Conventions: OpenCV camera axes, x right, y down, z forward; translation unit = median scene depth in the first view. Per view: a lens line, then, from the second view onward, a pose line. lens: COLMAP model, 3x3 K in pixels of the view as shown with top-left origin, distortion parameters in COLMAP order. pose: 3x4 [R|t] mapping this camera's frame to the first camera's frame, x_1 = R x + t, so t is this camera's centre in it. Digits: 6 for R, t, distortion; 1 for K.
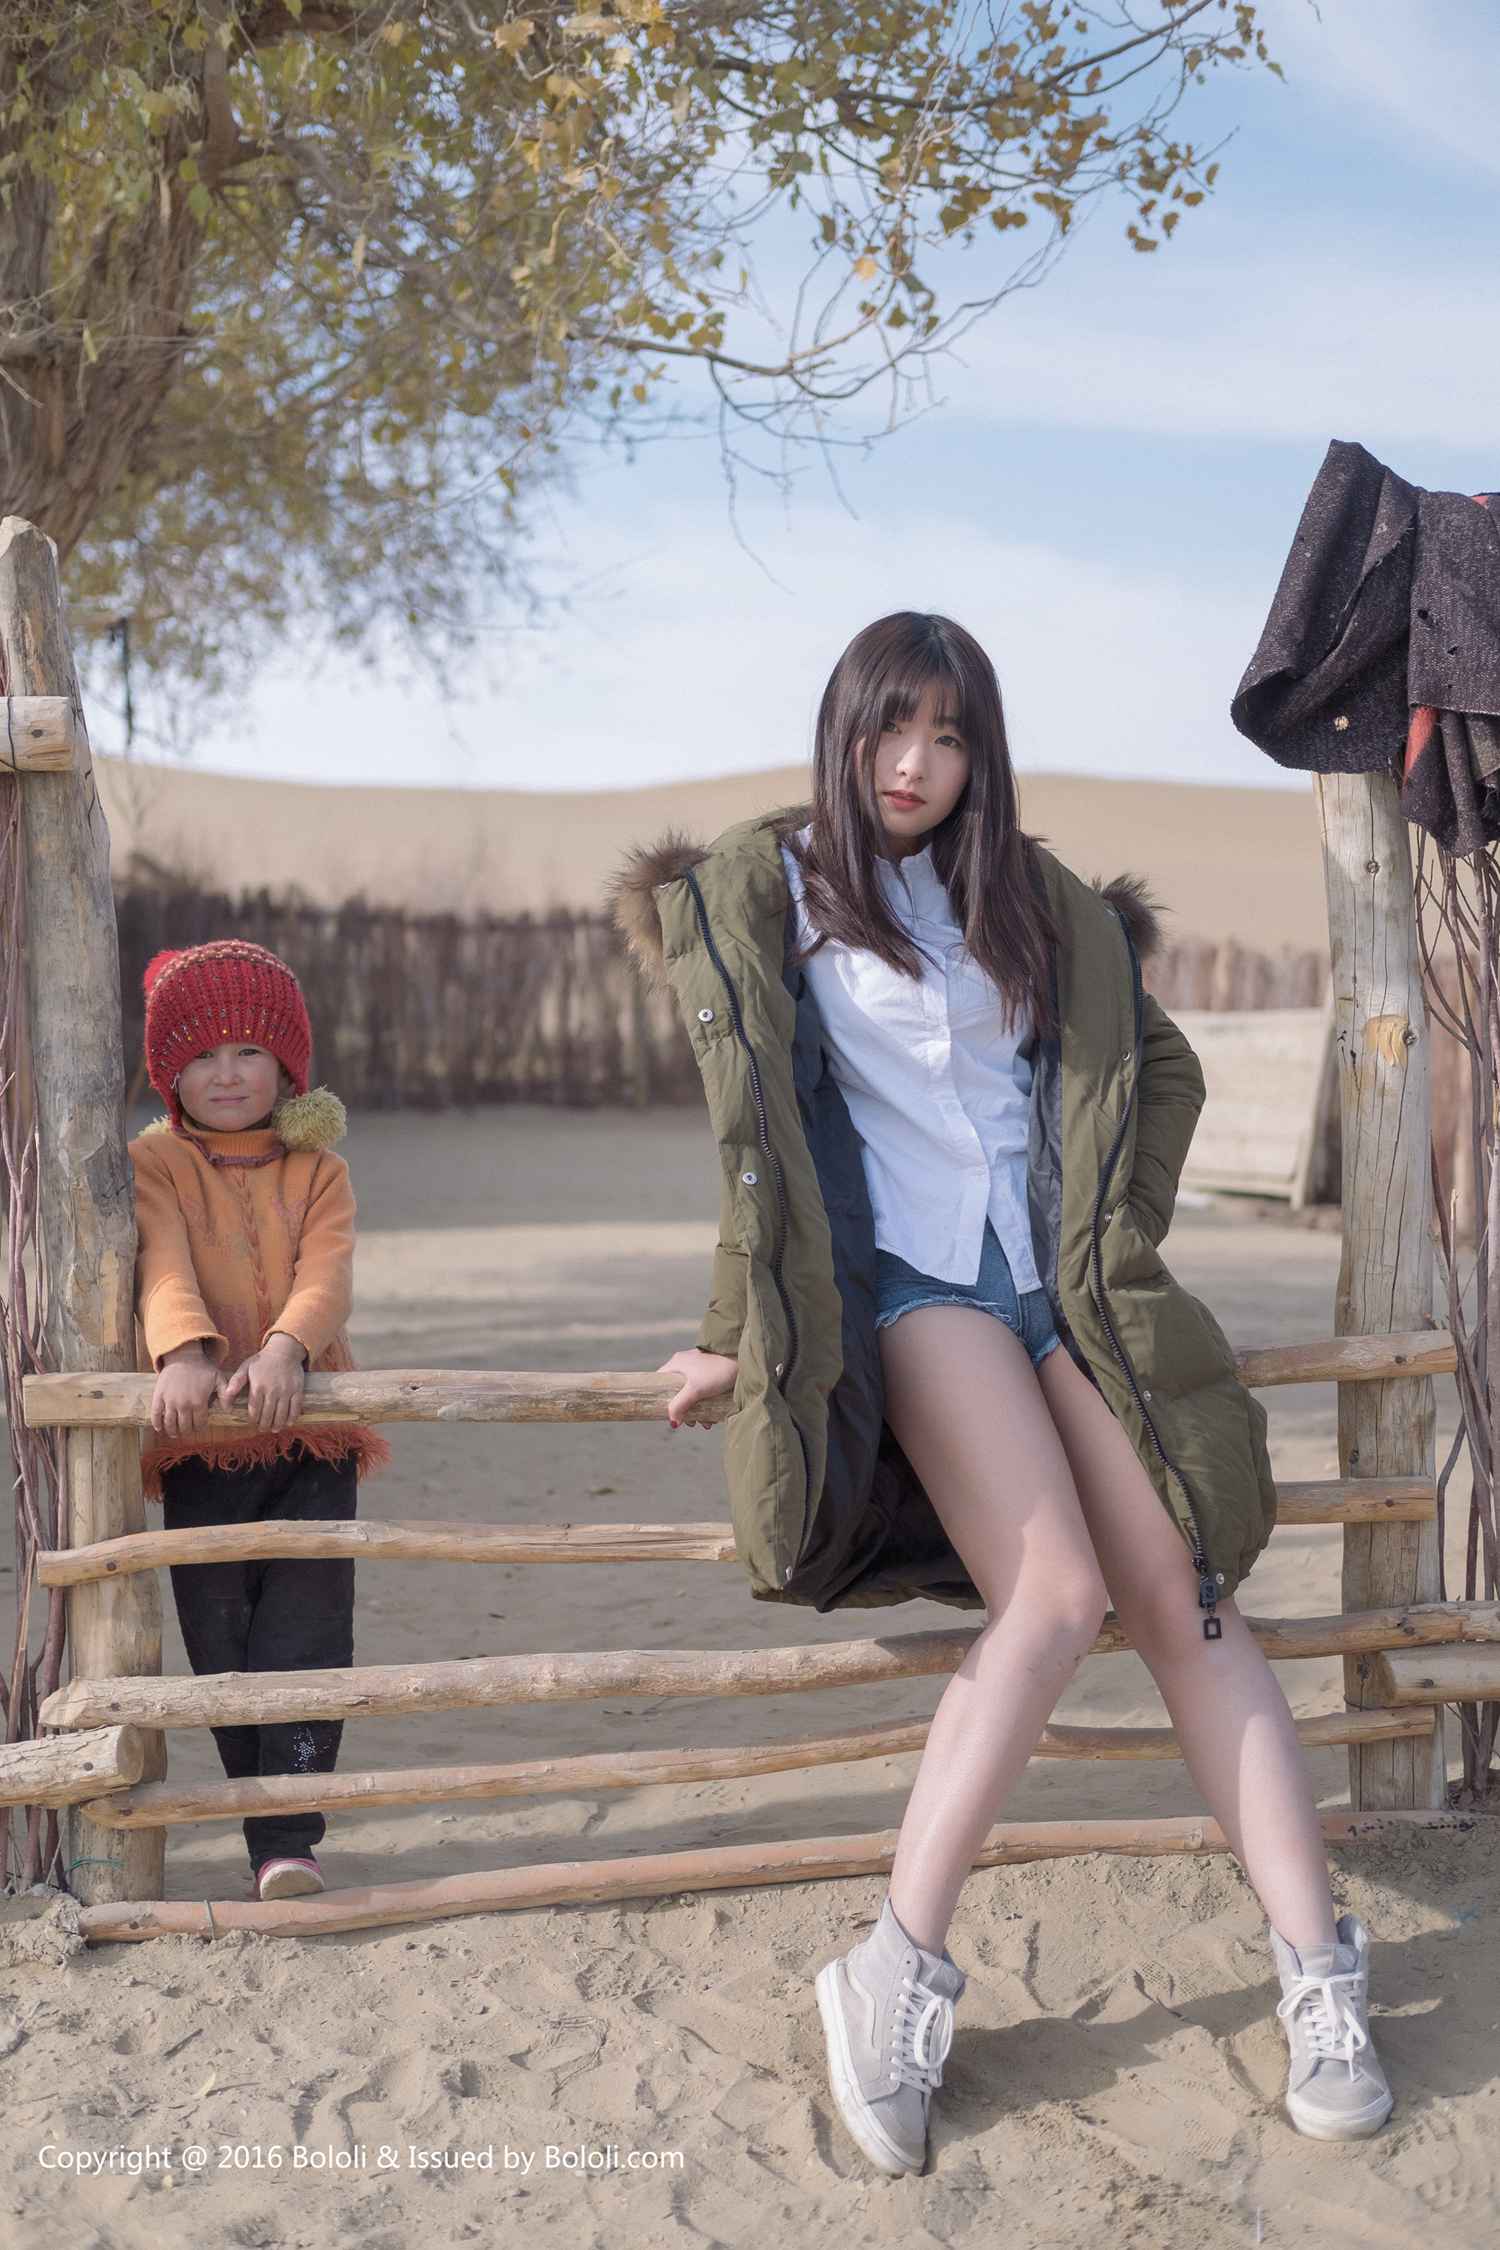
lens RADIAL K [[3405.0, 0, 750.0], [0, 3405.0, 1125.0], [0, 0, 1]] dist [-0.014051, -0.059584]
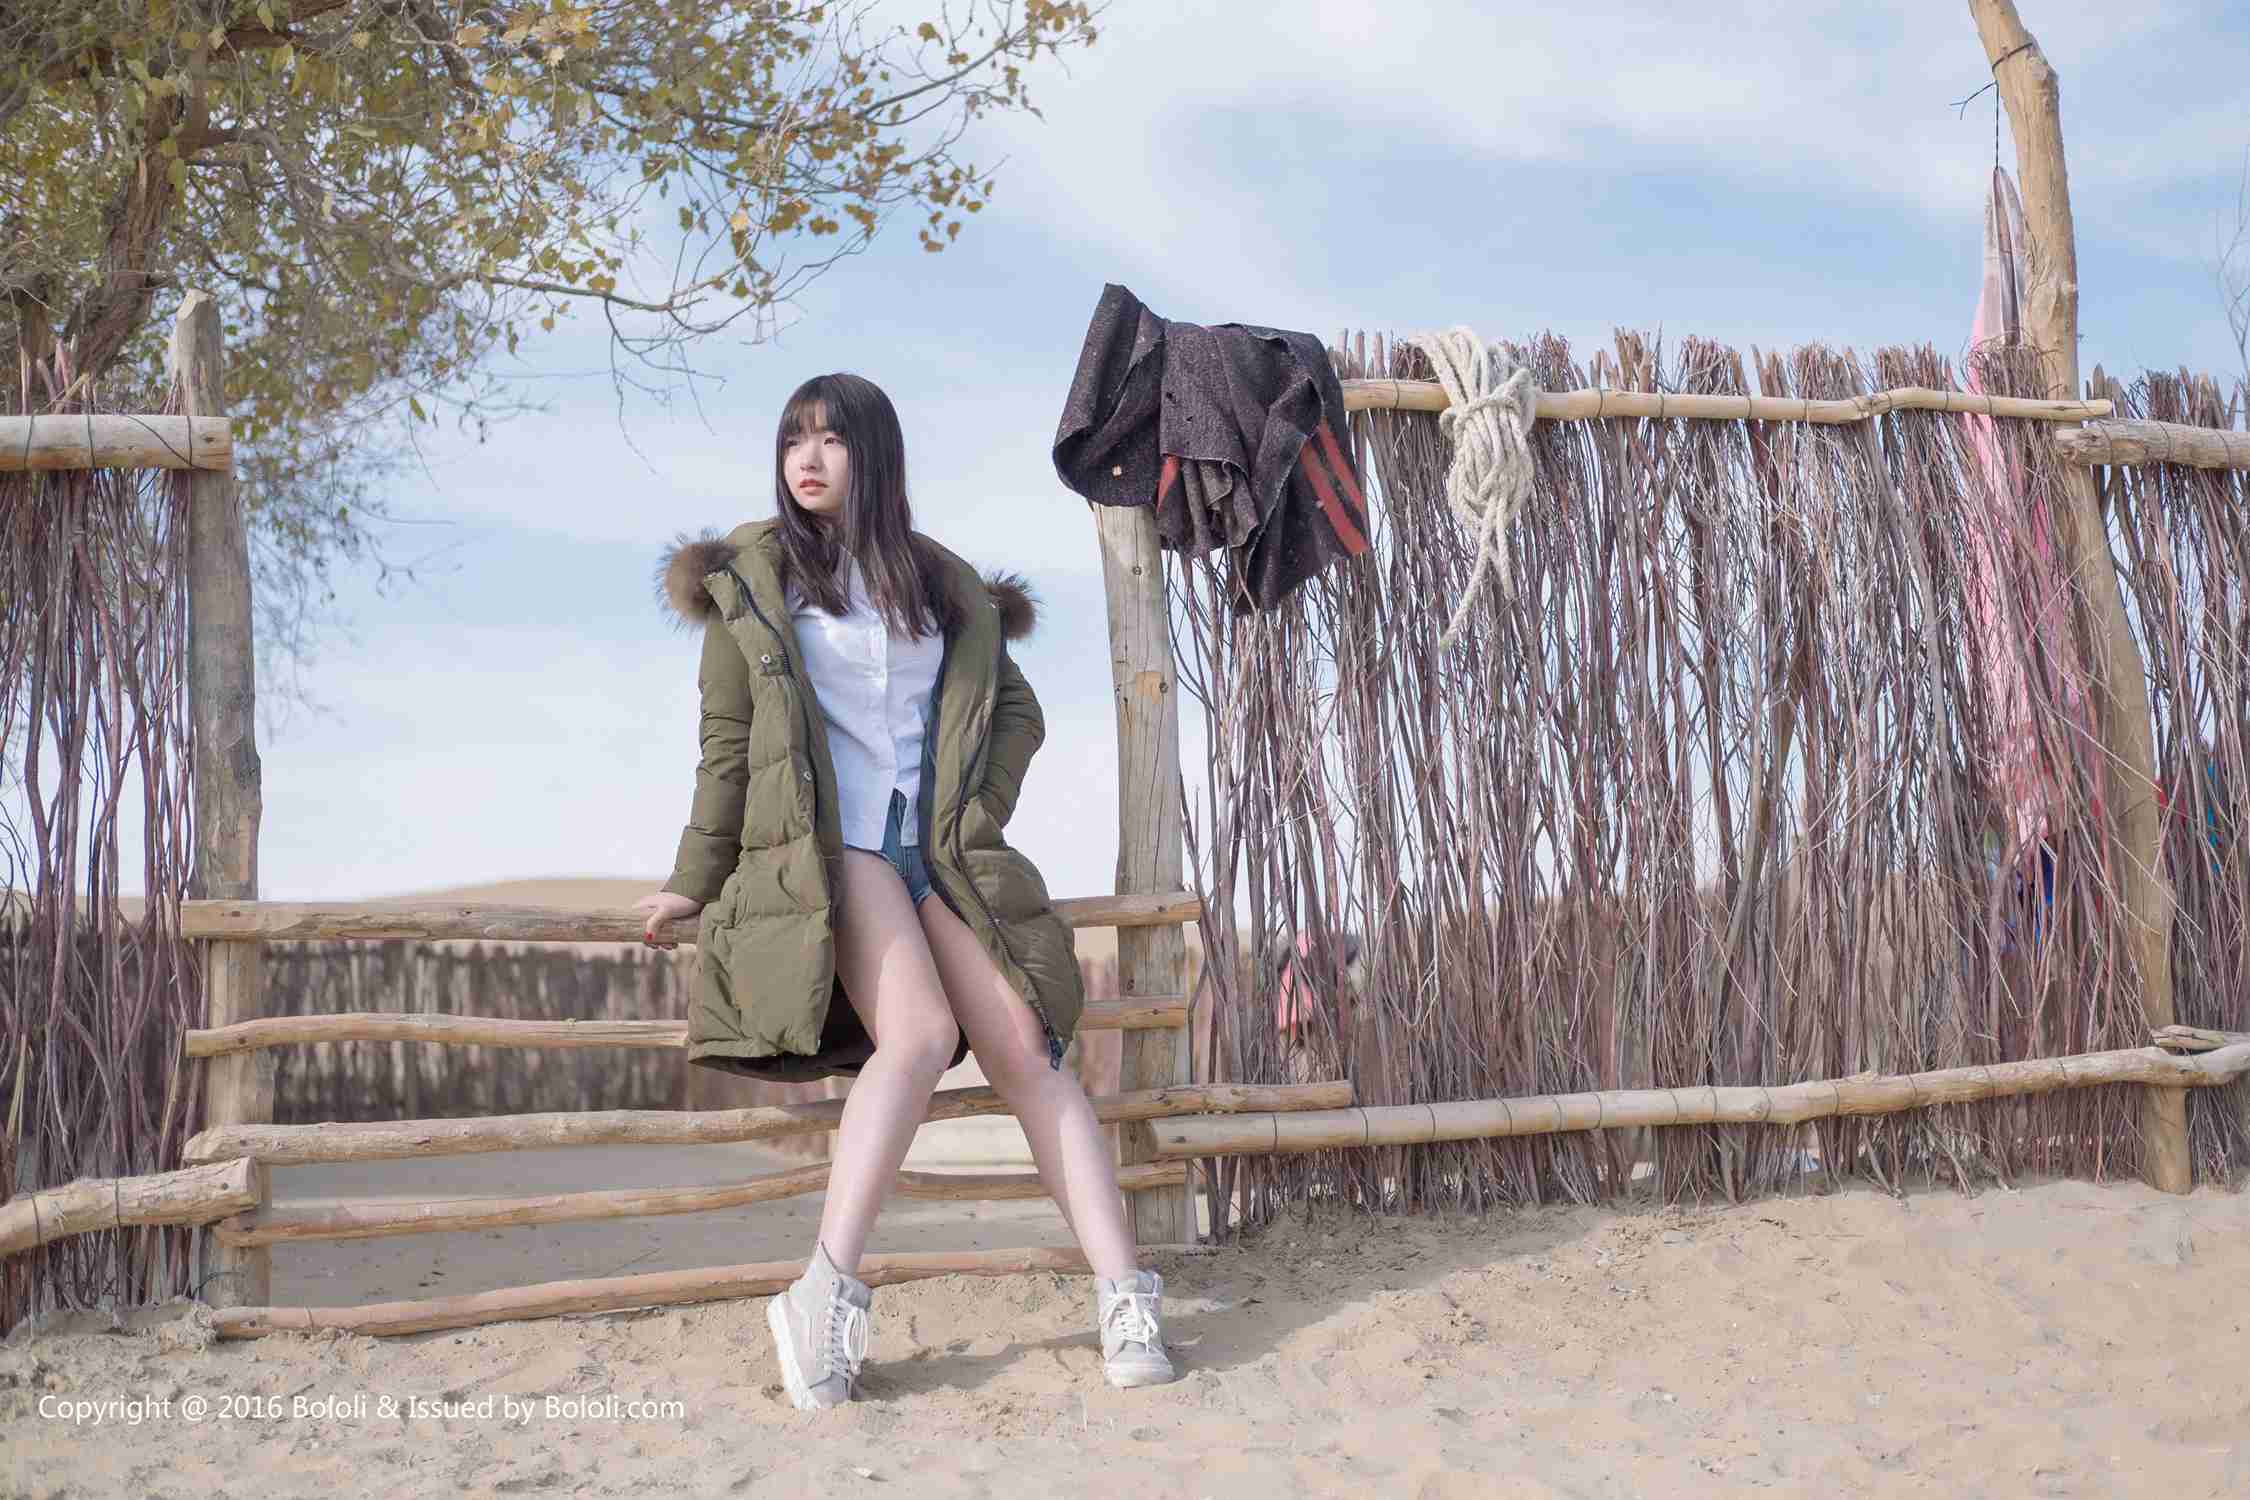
lens RADIAL K [[3422.0, 0, 1125.0], [0, 3422.0, 750.0], [0, 0, 1]] dist [-0.021546, -0.184035]
pose [[0.981577, 0.014182, 0.190542, -0.059254], [0.014827, 0.988581, -0.149959, 0.130296], [-0.190493, 0.150021, 0.970158, -0.241082]]
